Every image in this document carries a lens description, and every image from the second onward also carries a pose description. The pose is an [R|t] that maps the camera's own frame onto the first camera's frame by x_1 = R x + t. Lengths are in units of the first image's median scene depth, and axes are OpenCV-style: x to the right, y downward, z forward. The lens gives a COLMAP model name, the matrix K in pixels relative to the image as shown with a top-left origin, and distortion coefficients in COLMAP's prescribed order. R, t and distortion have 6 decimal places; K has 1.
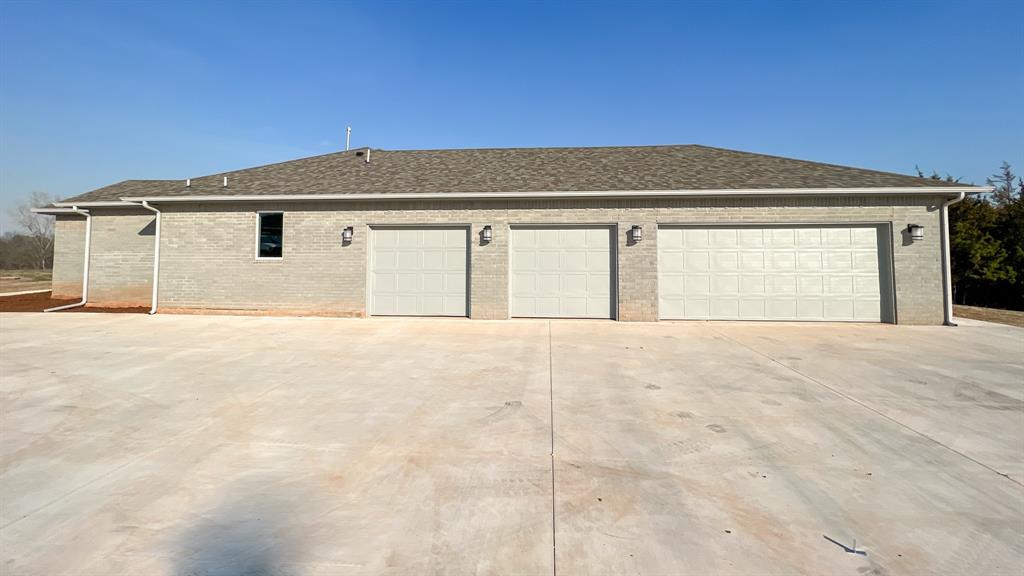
lens RADIAL K [[481.6, 0, 512.2], [0, 481.6, 234.0], [0, 0, 1]] dist [-0.002304, -0.000245]
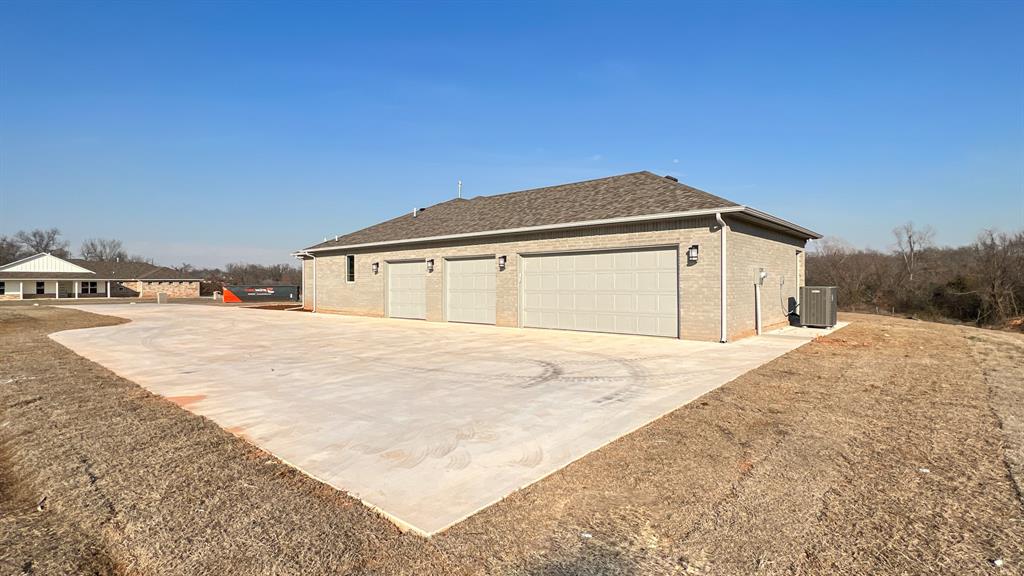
lens RADIAL K [[493.1, 0, 512.0], [0, 493.1, 288.0], [0, 0, 1]] dist [0.000502, 0.000012]
pose [[0.816130, -0.000818, -0.577868, 0.983314], [0.040101, 0.997669, 0.055222, -0.002807], [0.576476, -0.068241, 0.814260, -0.098310]]
